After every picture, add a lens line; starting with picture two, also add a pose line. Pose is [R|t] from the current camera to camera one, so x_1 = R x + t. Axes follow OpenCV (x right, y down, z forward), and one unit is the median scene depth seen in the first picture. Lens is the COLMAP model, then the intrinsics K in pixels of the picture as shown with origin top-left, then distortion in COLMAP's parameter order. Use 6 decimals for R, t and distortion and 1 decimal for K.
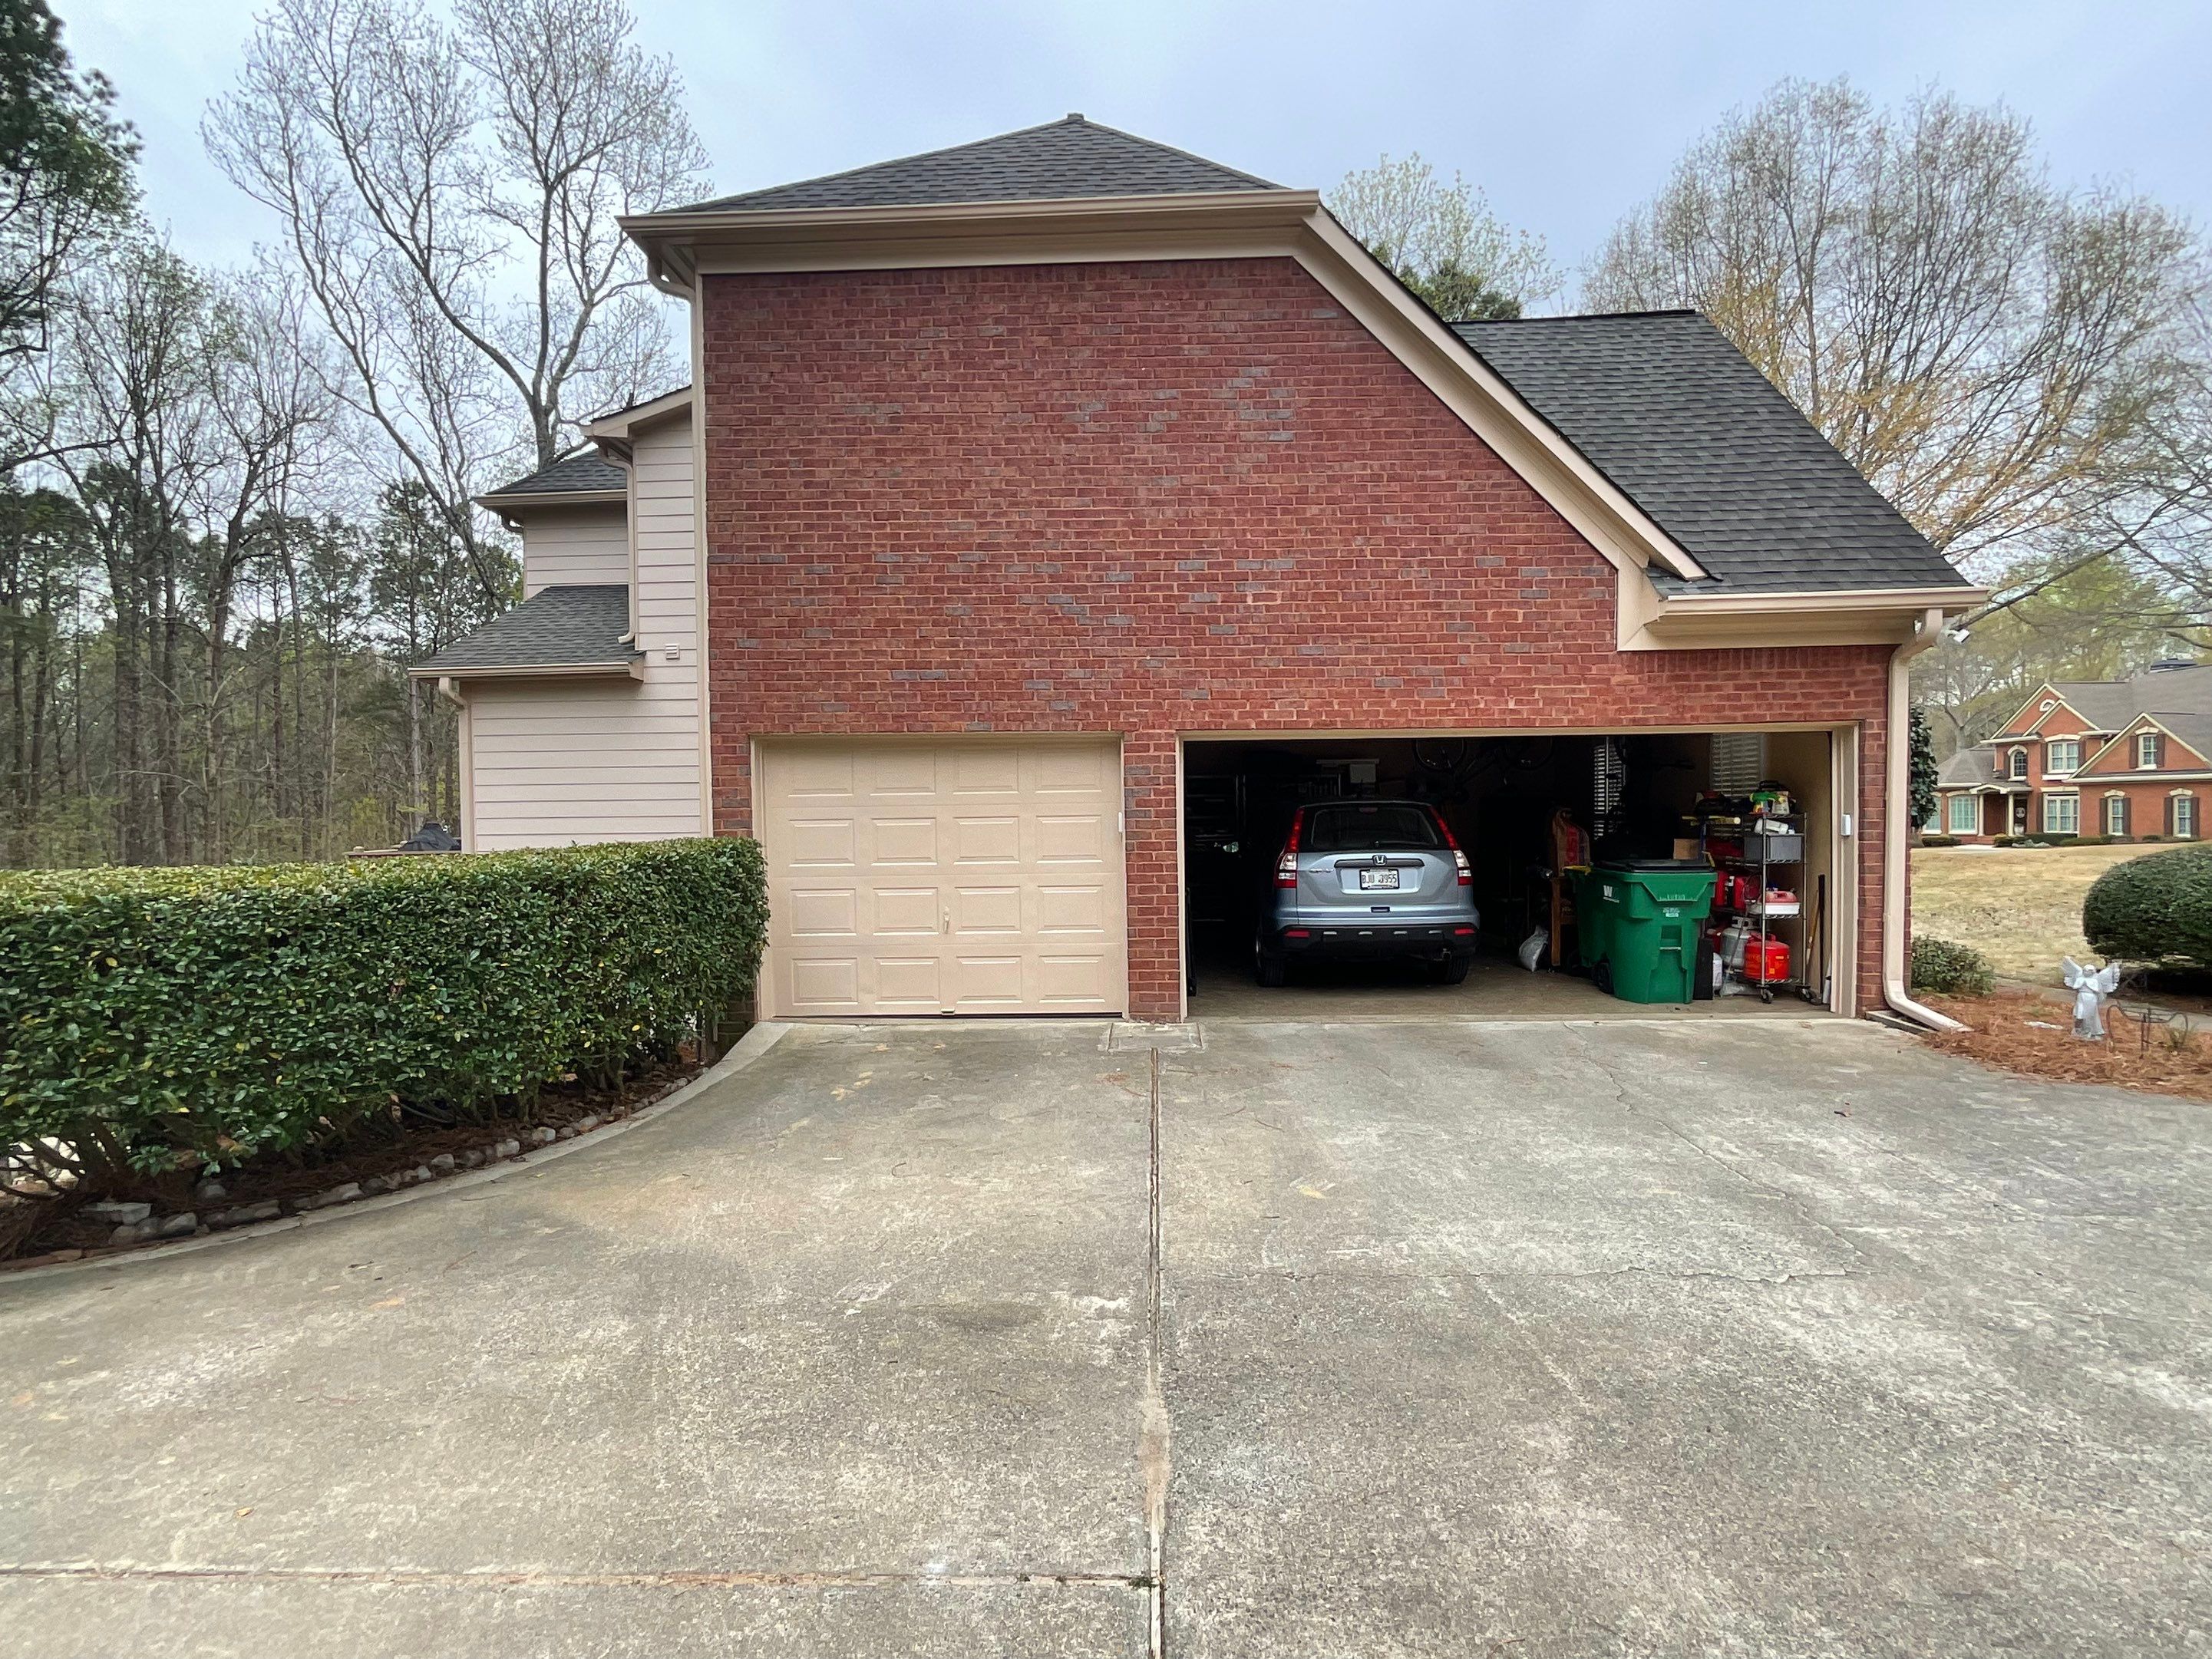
lens RADIAL K [[1078.3, 0, 1109.5], [0, 1078.3, 848.6], [0, 0, 1]] dist [-0.000891, -0.000925]
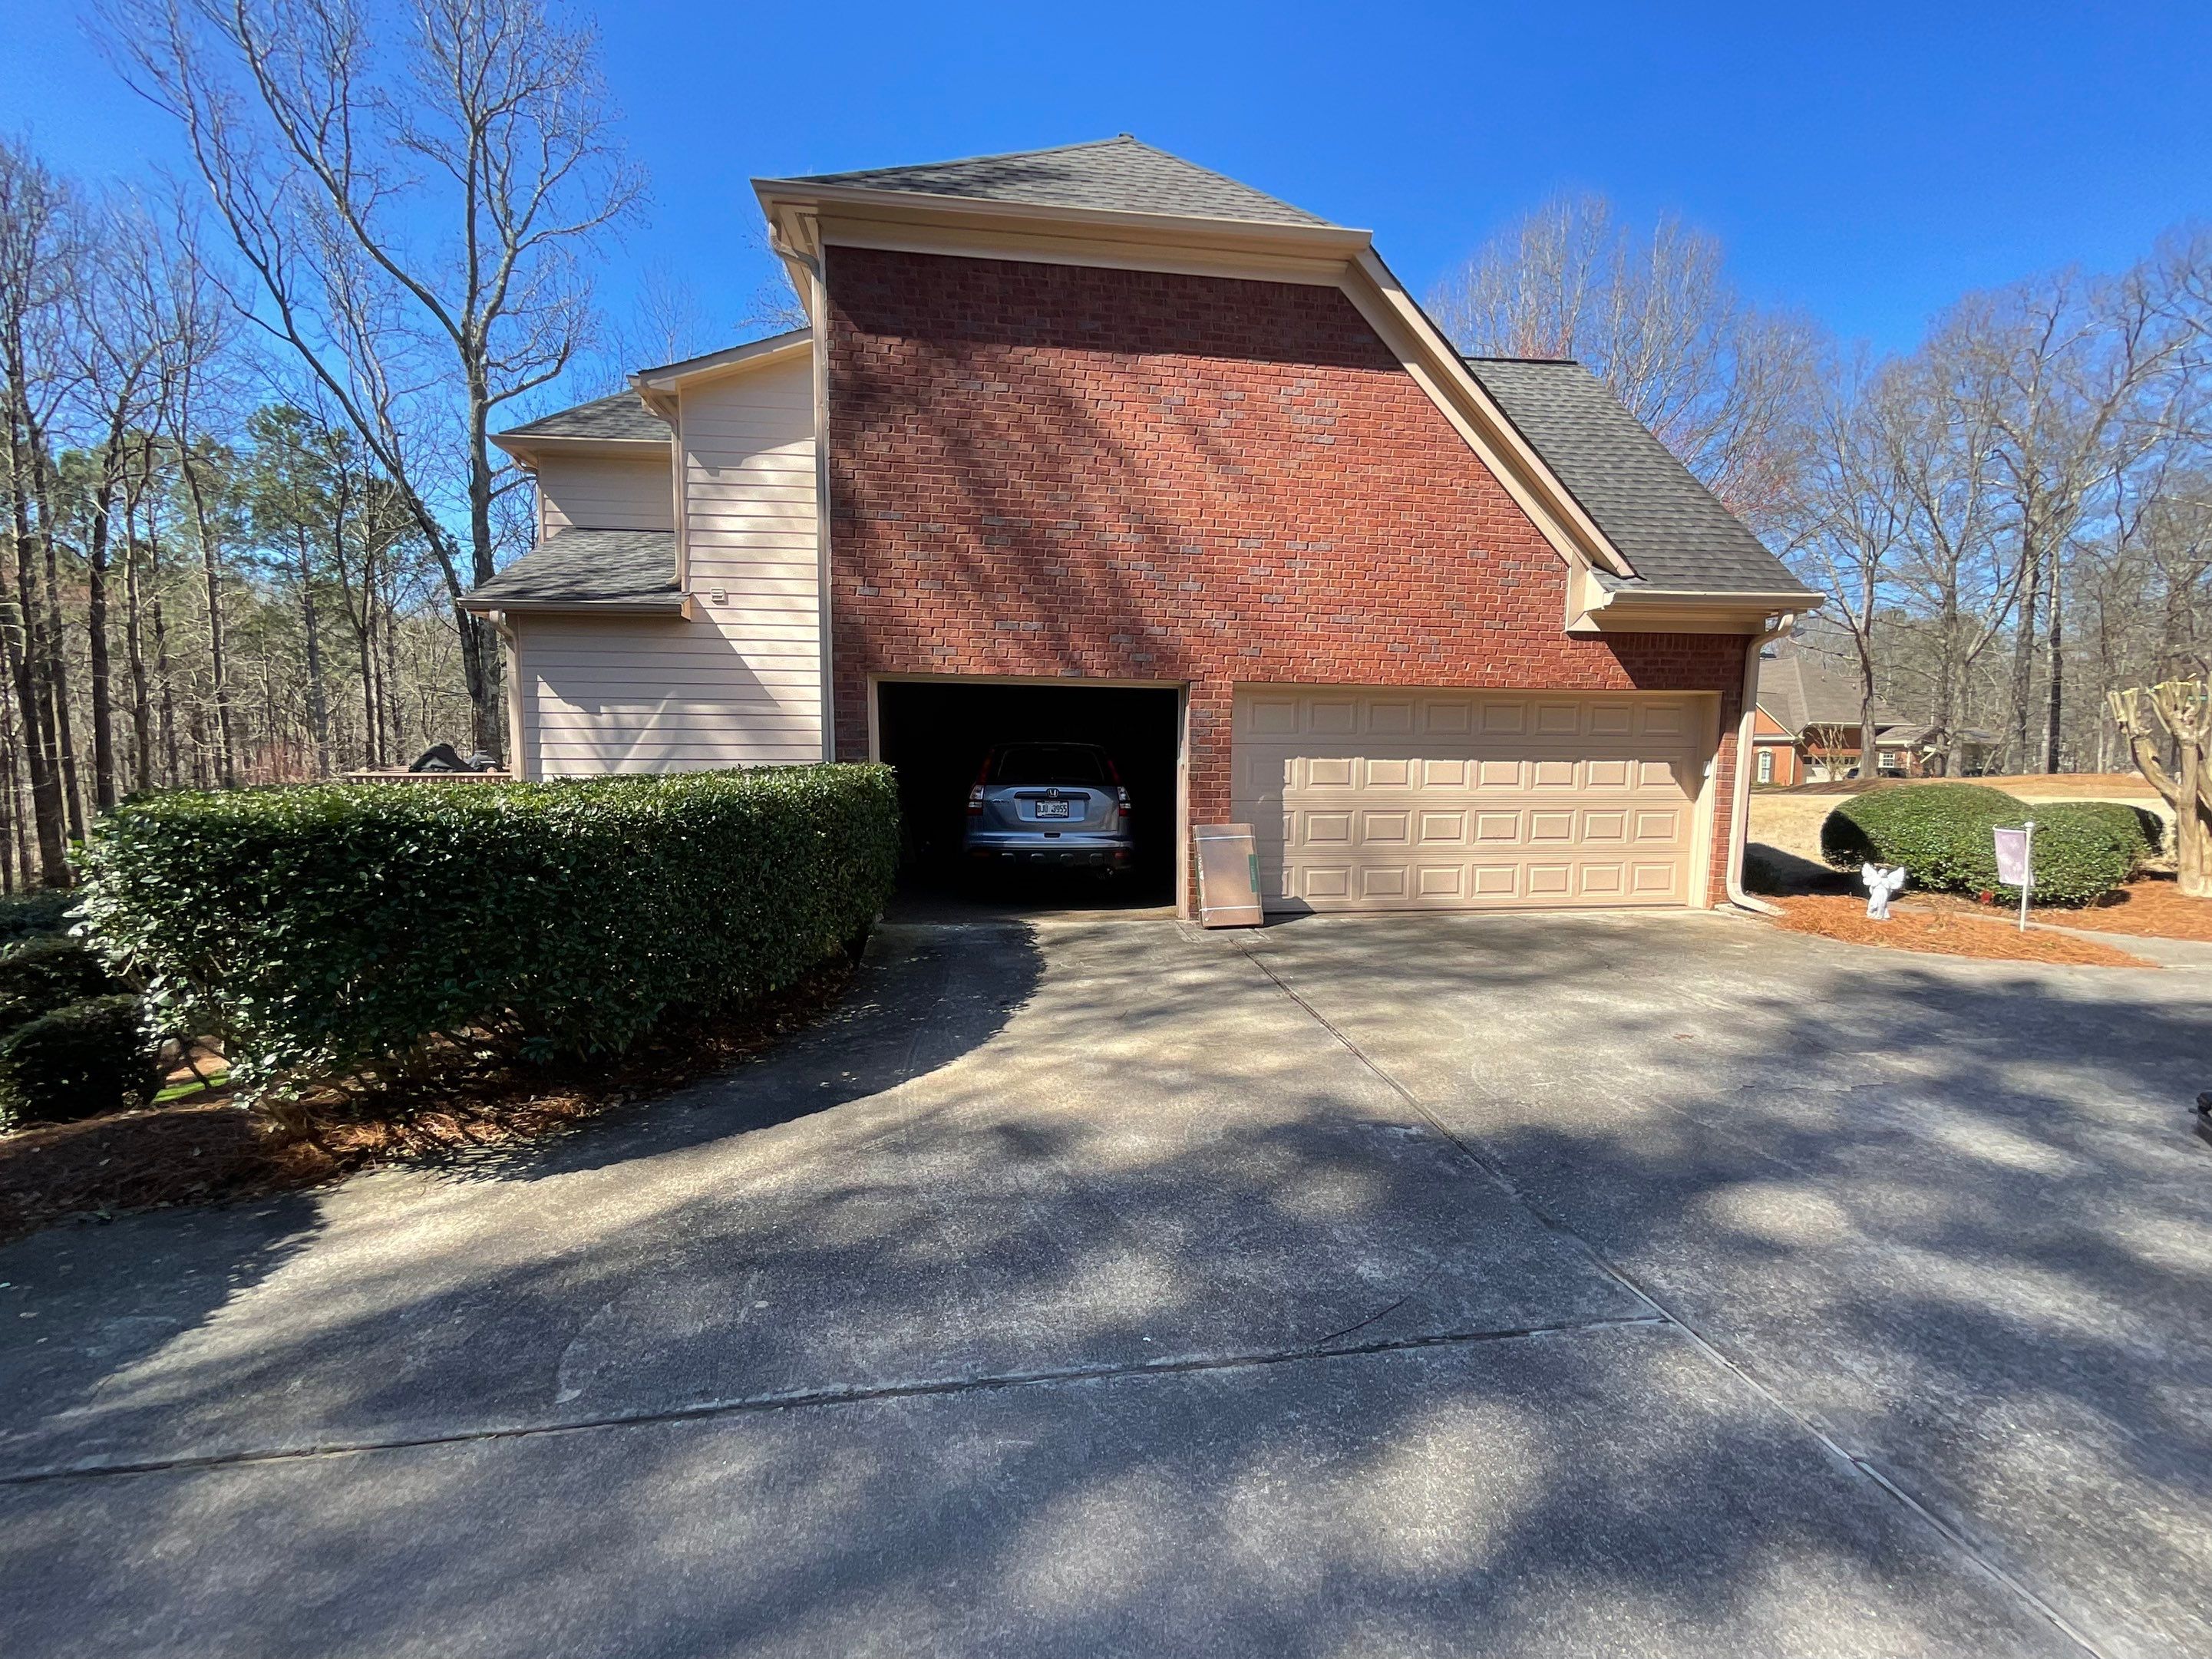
lens RADIAL K [[894.1, 0, 1105.9], [0, 894.1, 843.2], [0, 0, 1]] dist [0.002122, -0.000768]
pose [[0.985462, 0.003029, 0.169871, -0.249410], [-0.015092, 0.997449, 0.069764, 0.004549], [-0.169226, -0.071314, 0.982994, 0.016792]]
